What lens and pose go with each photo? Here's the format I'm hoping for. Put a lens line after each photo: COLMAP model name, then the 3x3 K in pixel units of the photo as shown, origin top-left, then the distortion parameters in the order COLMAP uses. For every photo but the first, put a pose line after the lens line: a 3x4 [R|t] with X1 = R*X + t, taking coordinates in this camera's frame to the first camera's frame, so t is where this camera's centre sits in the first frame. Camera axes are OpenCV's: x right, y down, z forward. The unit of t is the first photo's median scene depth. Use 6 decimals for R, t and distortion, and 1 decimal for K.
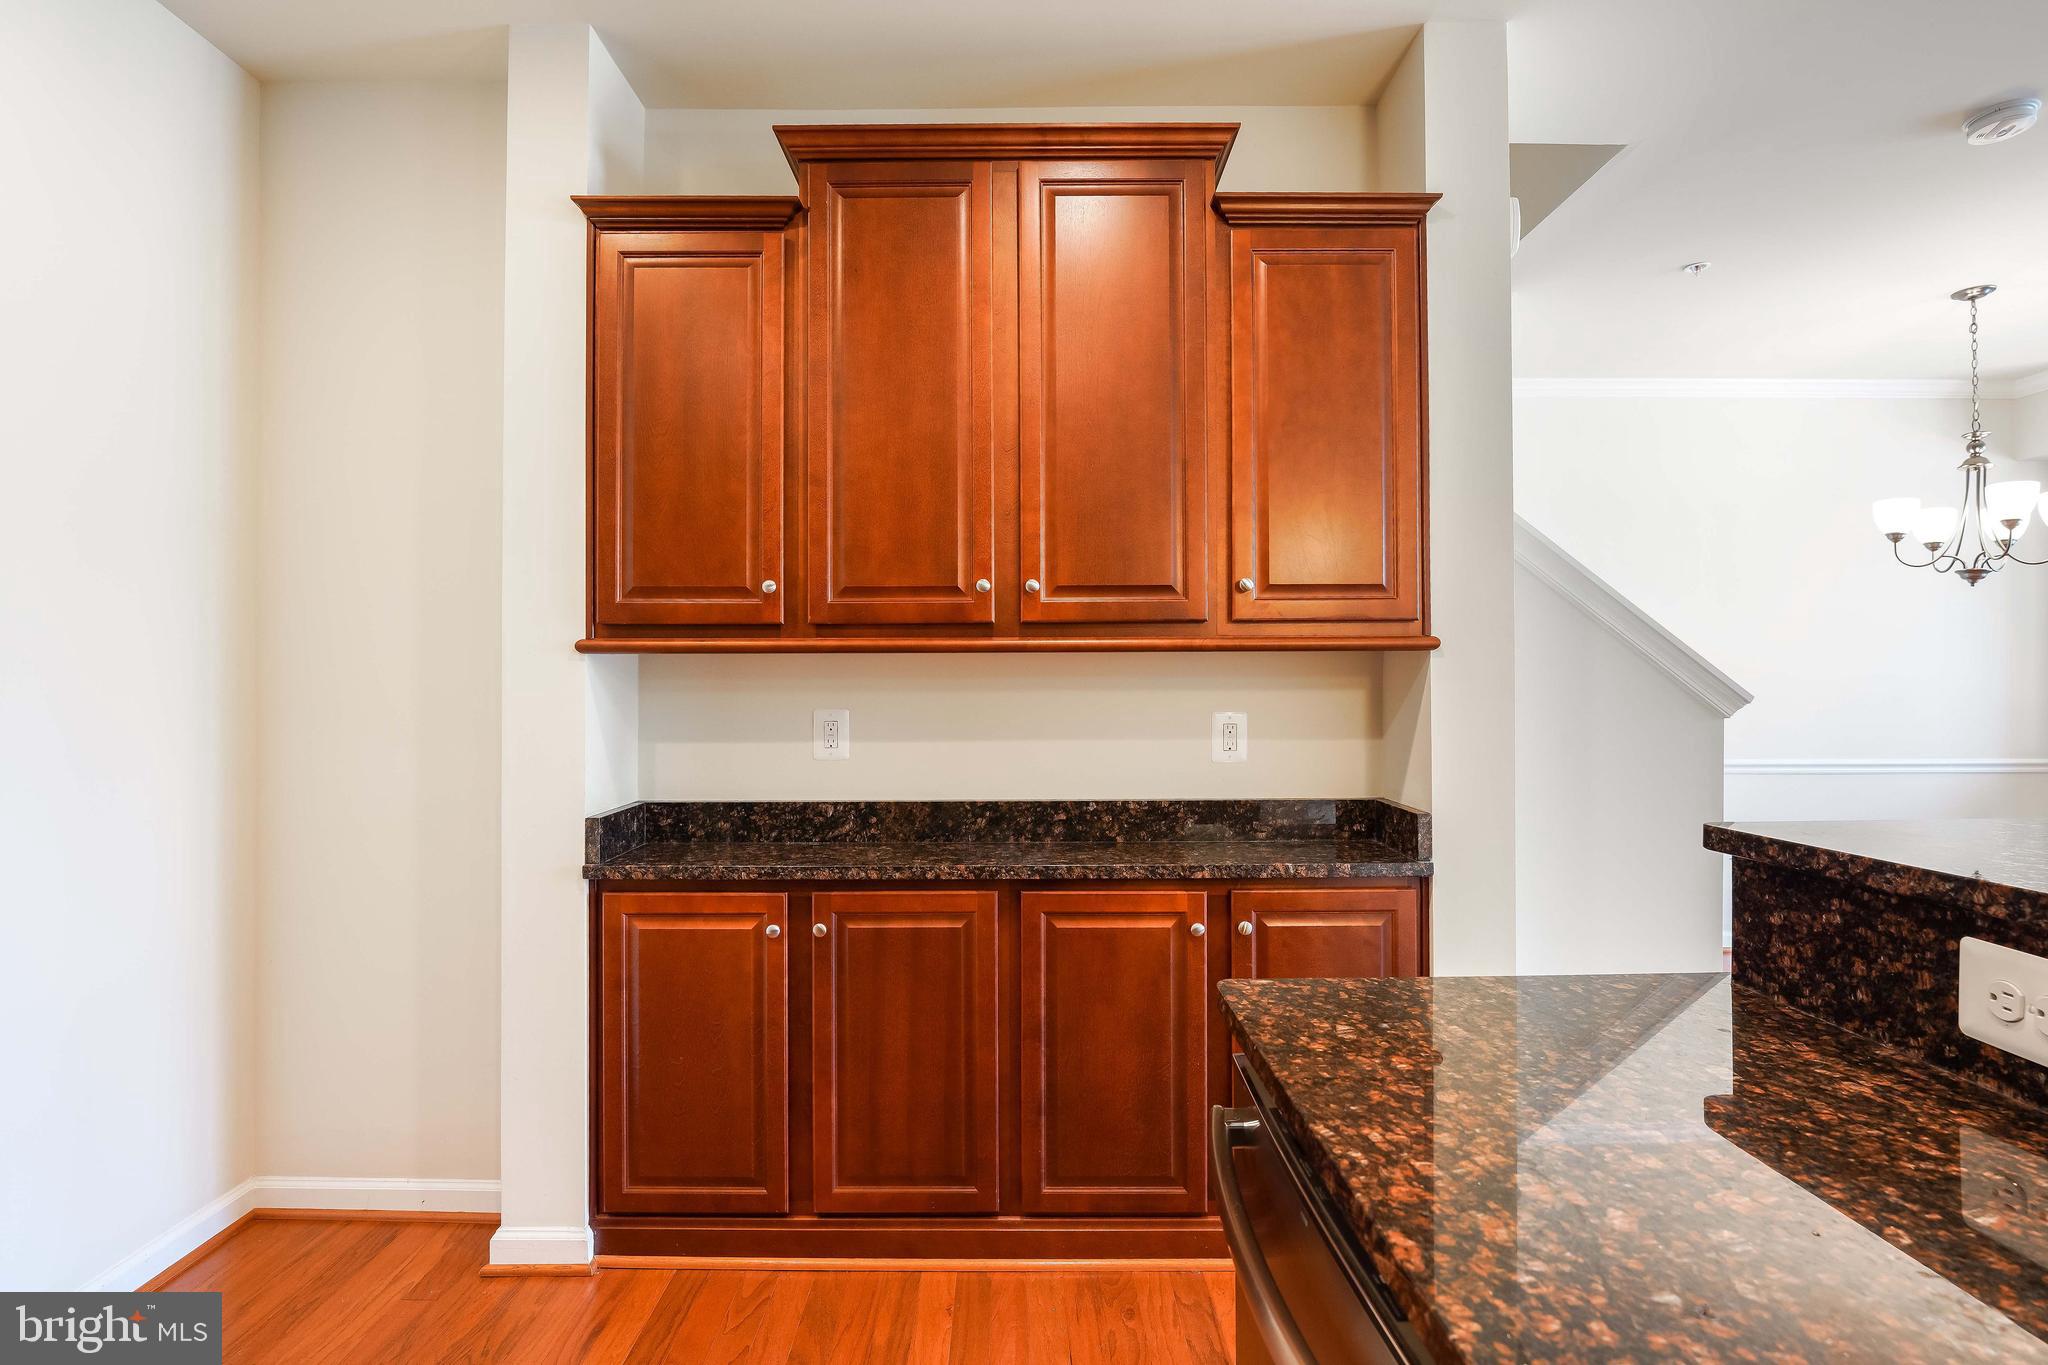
lens RADIAL K [[935.4, 0, 1024.0], [0, 935.4, 682.5], [0, 0, 1]] dist [-0.017203, 0.000017]
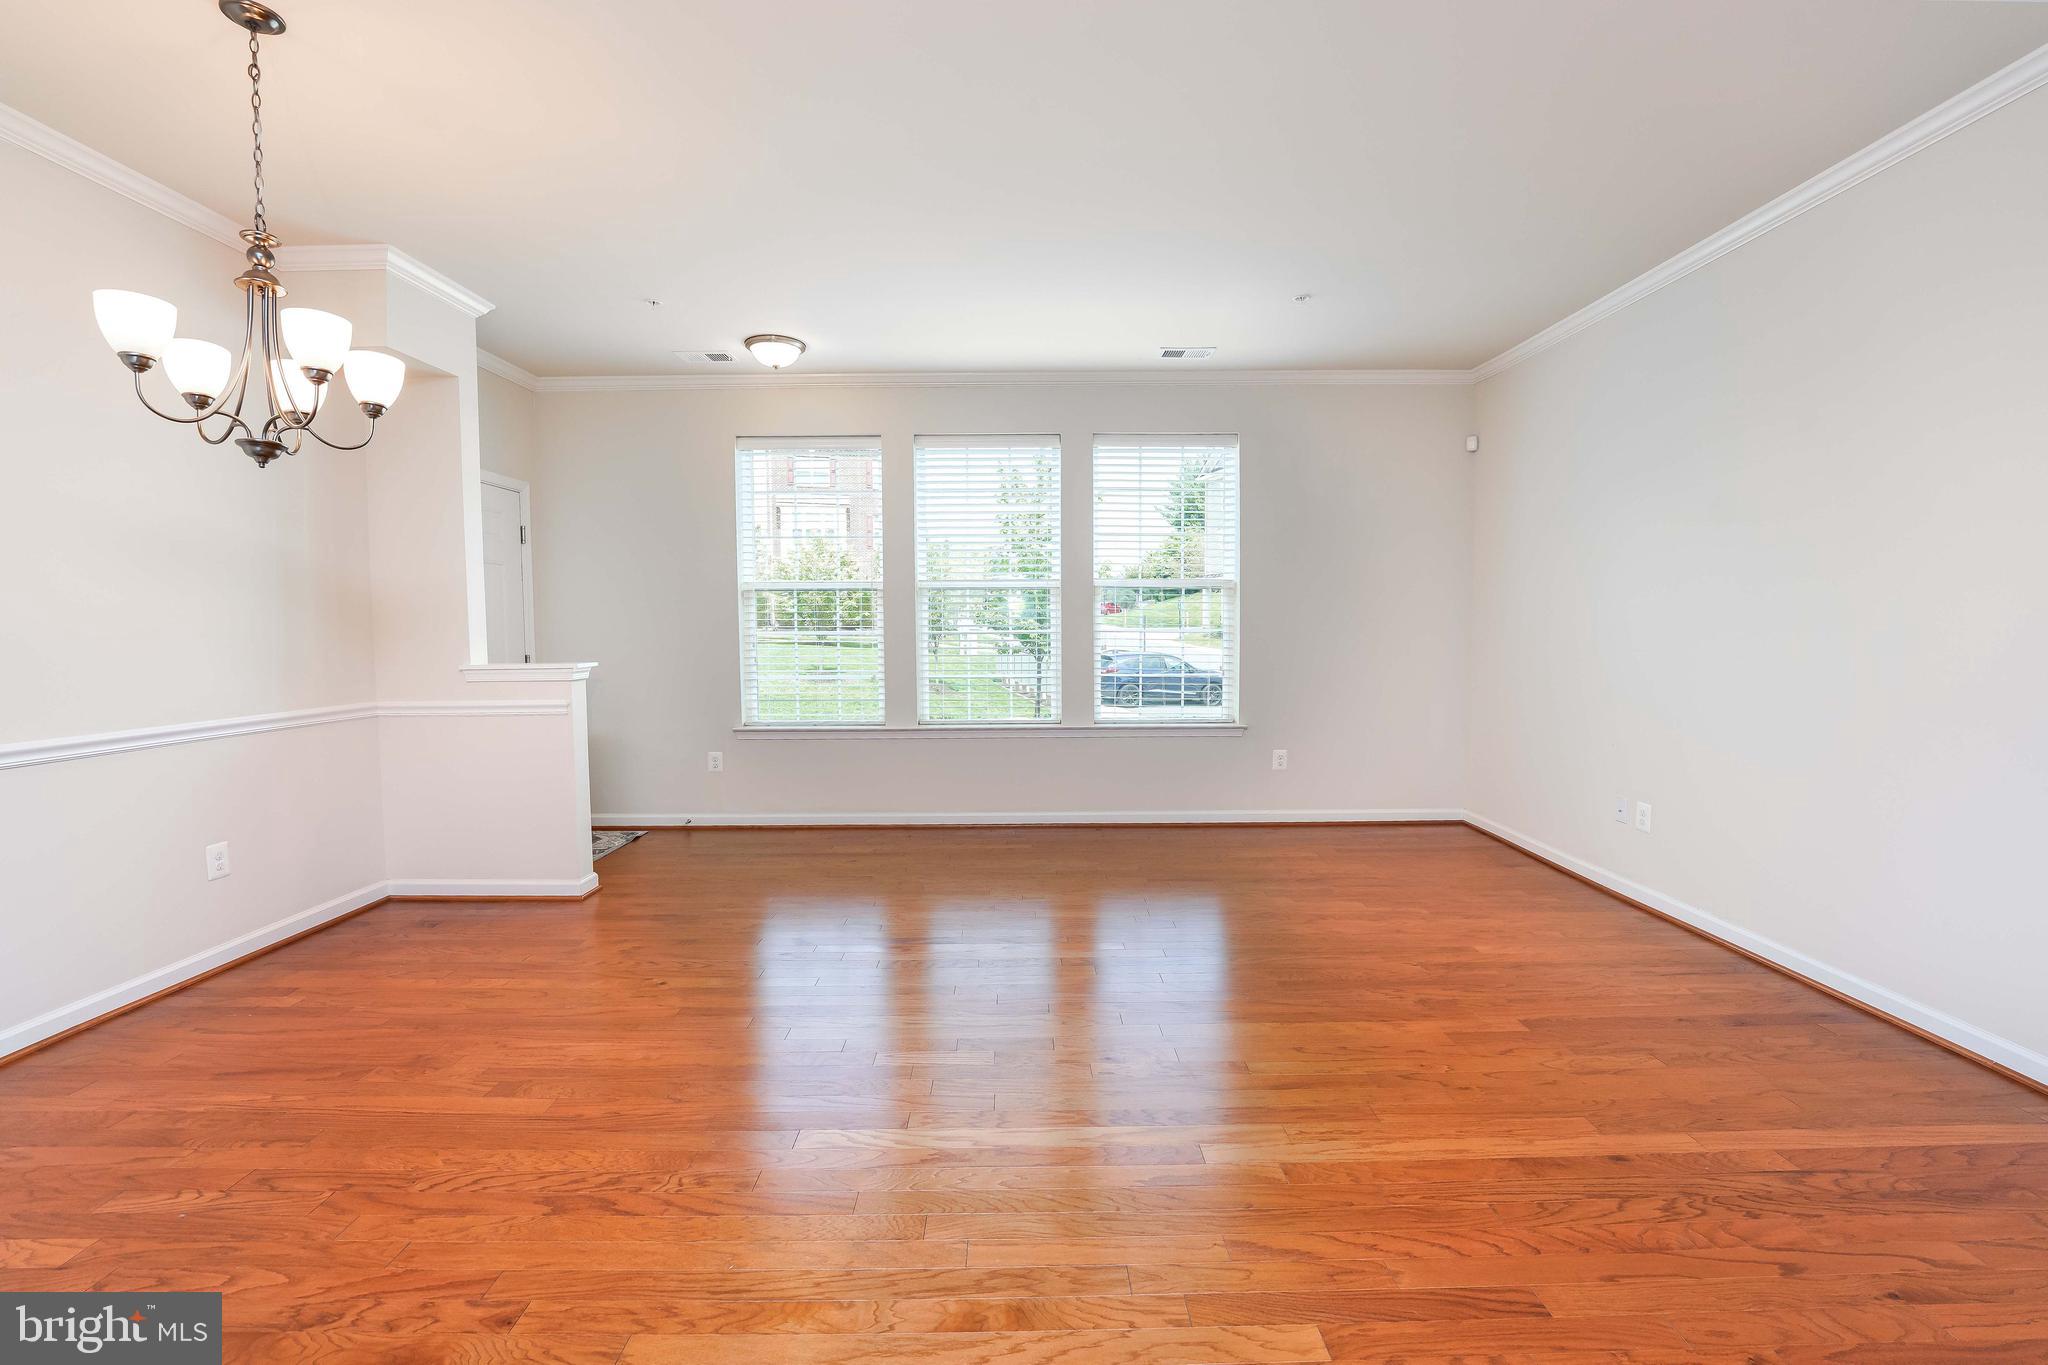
lens RADIAL K [[850.3, 0, 1024.1], [0, 850.3, 680.2], [0, 0, 1]] dist [-0.024605, 0.000505]
pose [[-0.006436, -0.059714, 0.998195, 1.368992], [-0.002199, 0.998214, 0.059701, 0.036516], [-0.999977, -0.001811, -0.006556, 1.473407]]
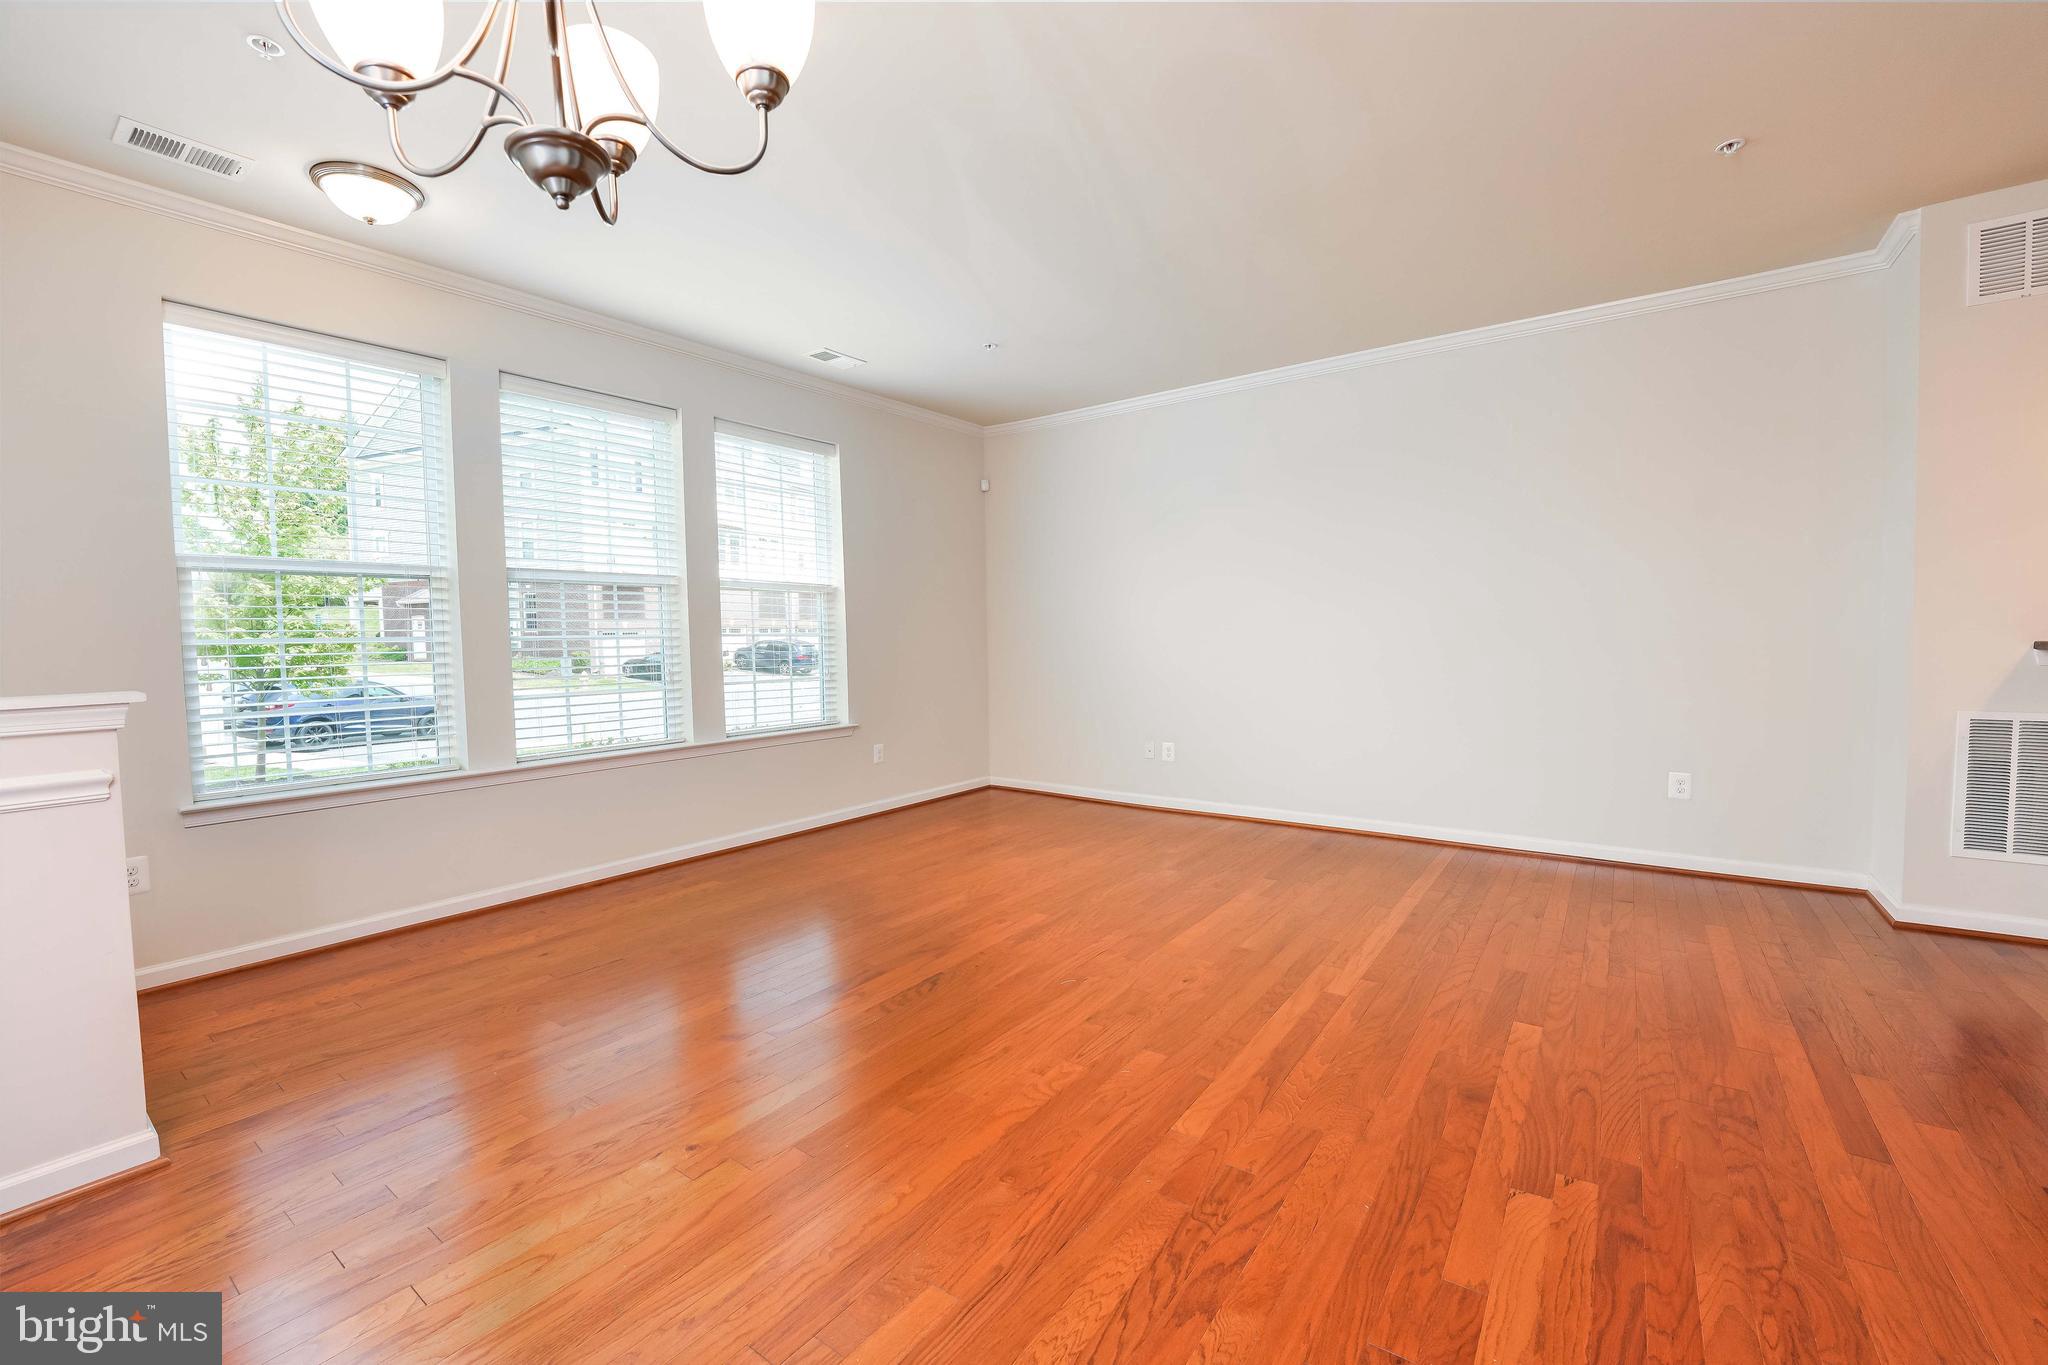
lens RADIAL K [[836.3, 0, 1021.8], [0, 836.3, 673.3], [0, 0, 1]] dist [-0.023233, 0.000373]
pose [[-0.807558, -0.010293, 0.589699, 2.481216], [0.014033, 0.999229, 0.036658, 0.109310], [-0.589622, 0.037879, -0.806791, 3.699144]]
